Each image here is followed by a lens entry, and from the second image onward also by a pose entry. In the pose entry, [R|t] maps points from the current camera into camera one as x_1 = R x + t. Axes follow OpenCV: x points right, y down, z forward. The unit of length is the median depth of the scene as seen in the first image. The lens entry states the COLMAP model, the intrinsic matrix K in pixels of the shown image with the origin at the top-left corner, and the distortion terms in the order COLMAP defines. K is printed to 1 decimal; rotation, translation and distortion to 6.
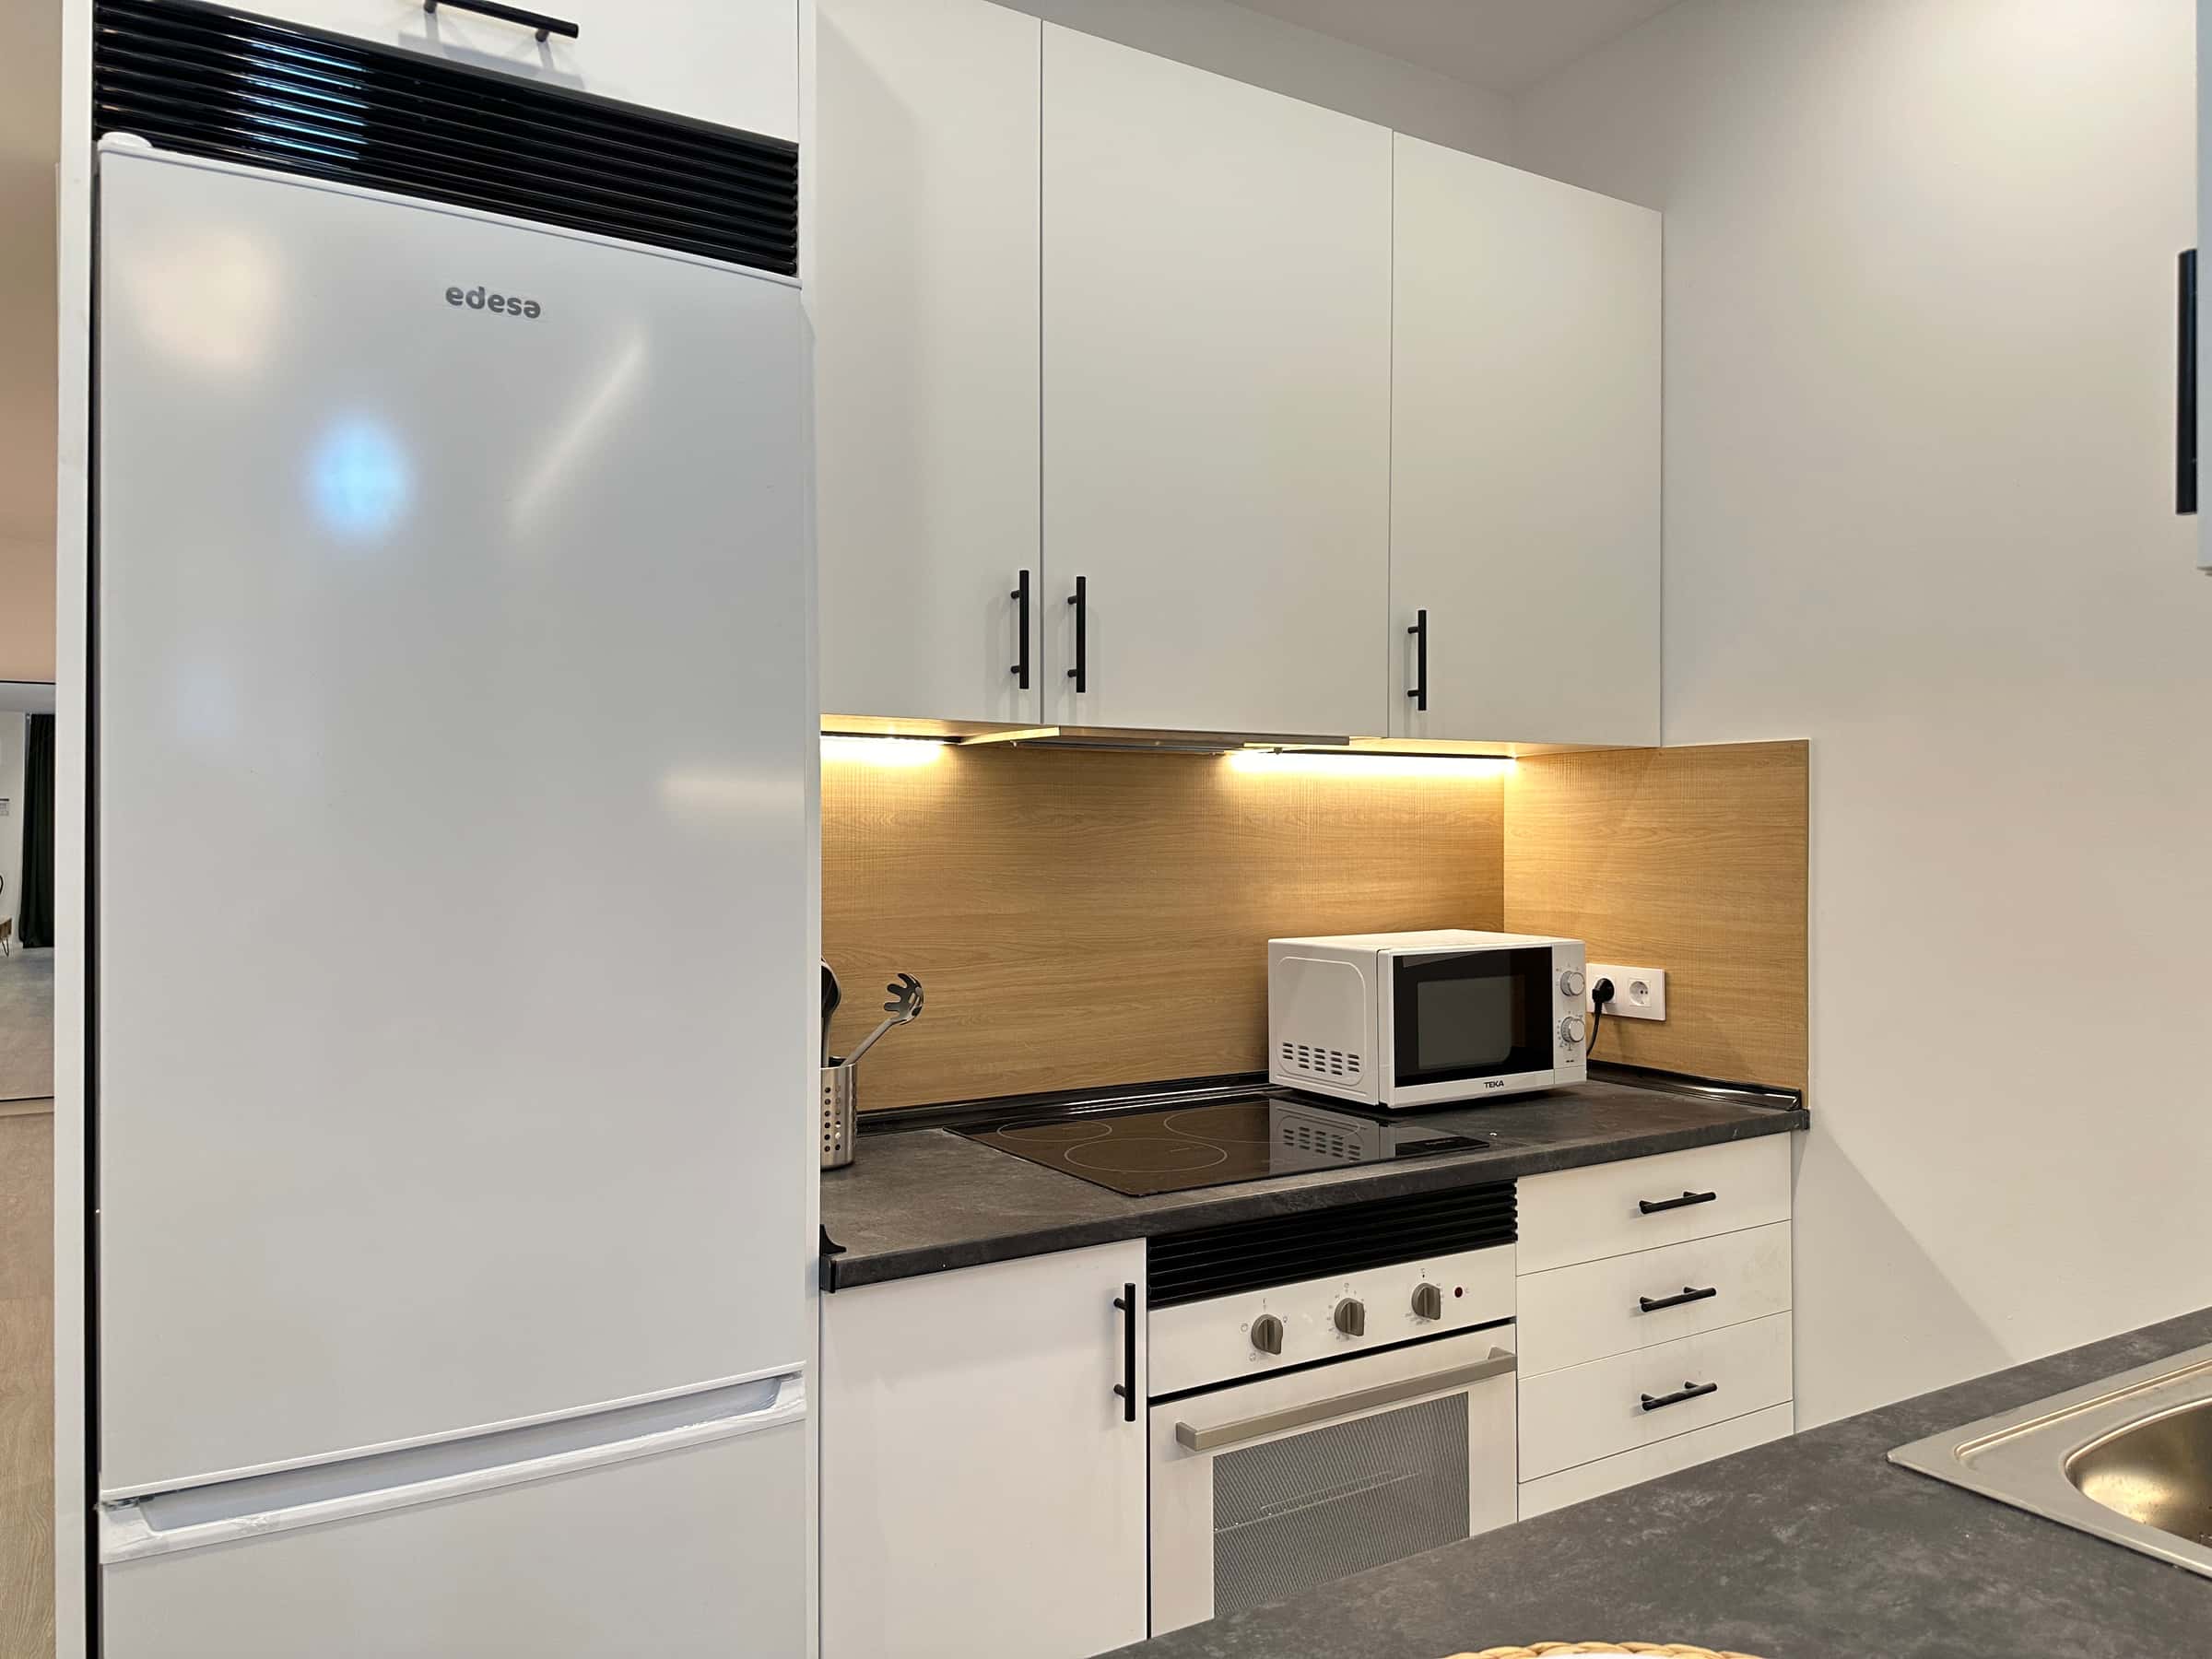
lens RADIAL K [[1560.9, 0, 1106.0], [0, 1560.9, 829.5], [0, 0, 1]] dist [0.088487, -0.002096]
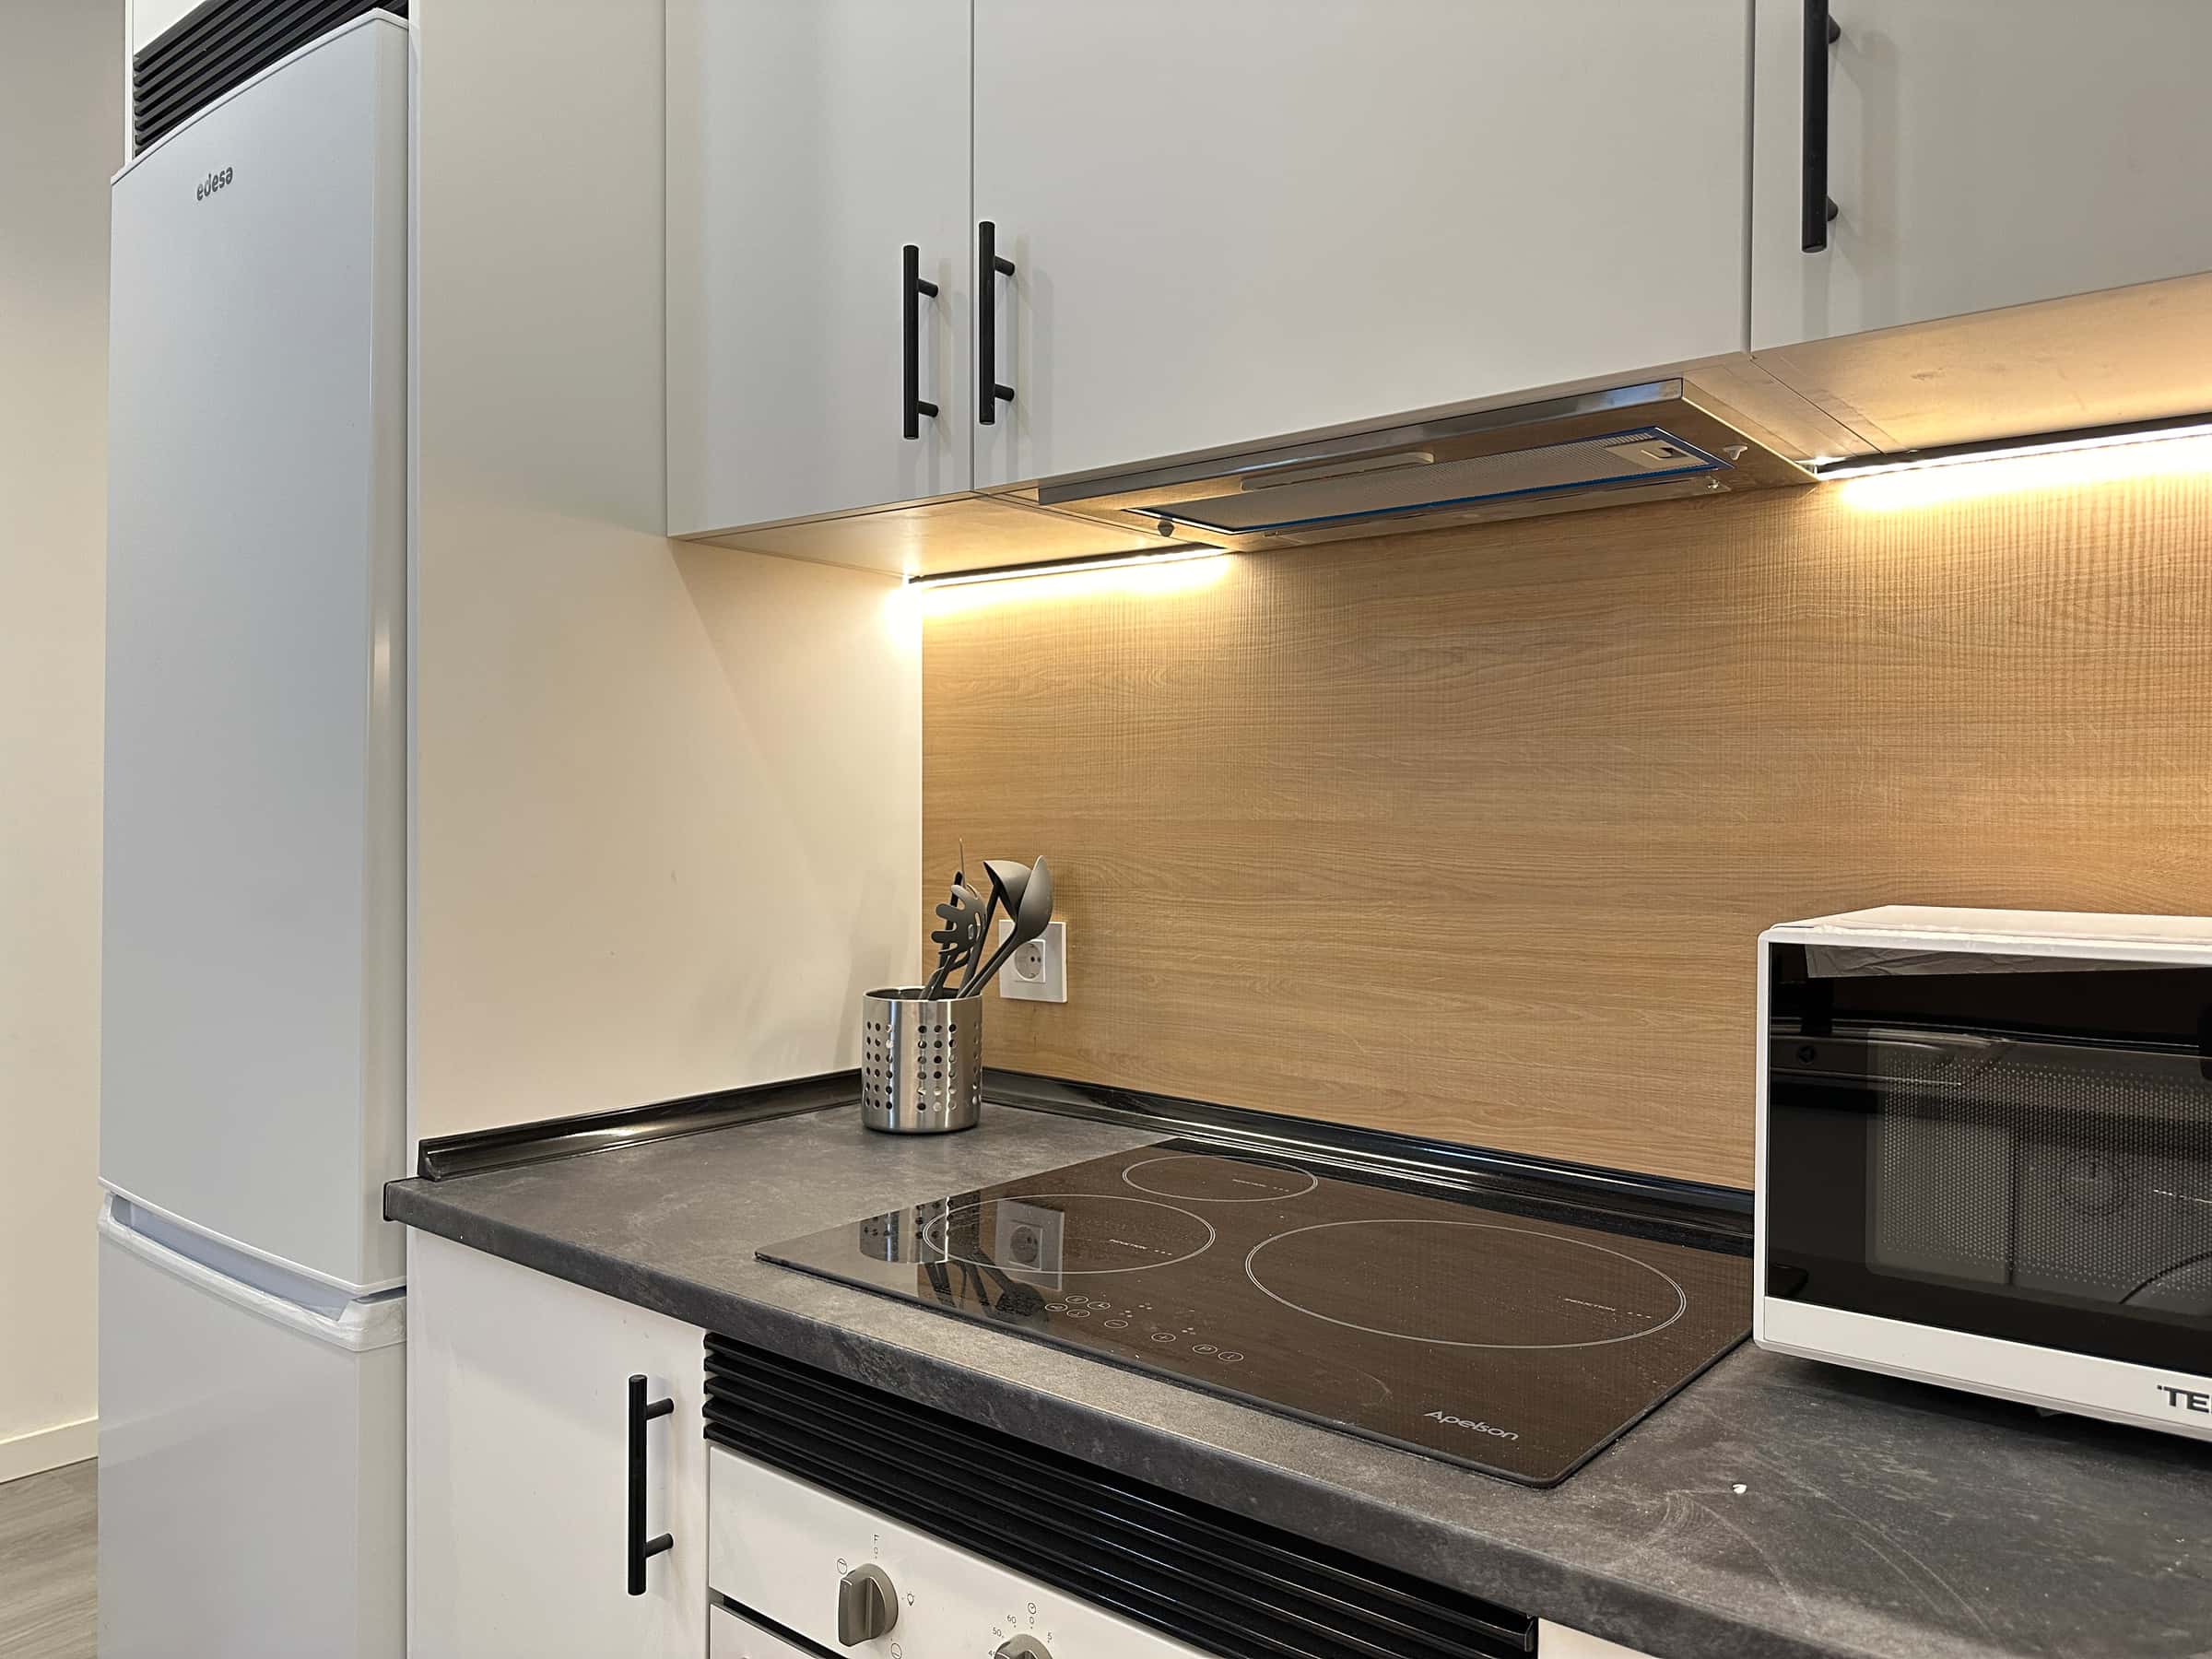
lens RADIAL K [[1560.9, 0, 1106.0], [0, 1560.9, 829.5], [0, 0, 1]] dist [0.088487, -0.002096]
pose [[0.312562, 0.013052, -0.949808, 0.480314], [-0.008739, 0.999903, 0.010864, 0.051018], [0.949857, 0.004904, 0.312645, 0.722955]]
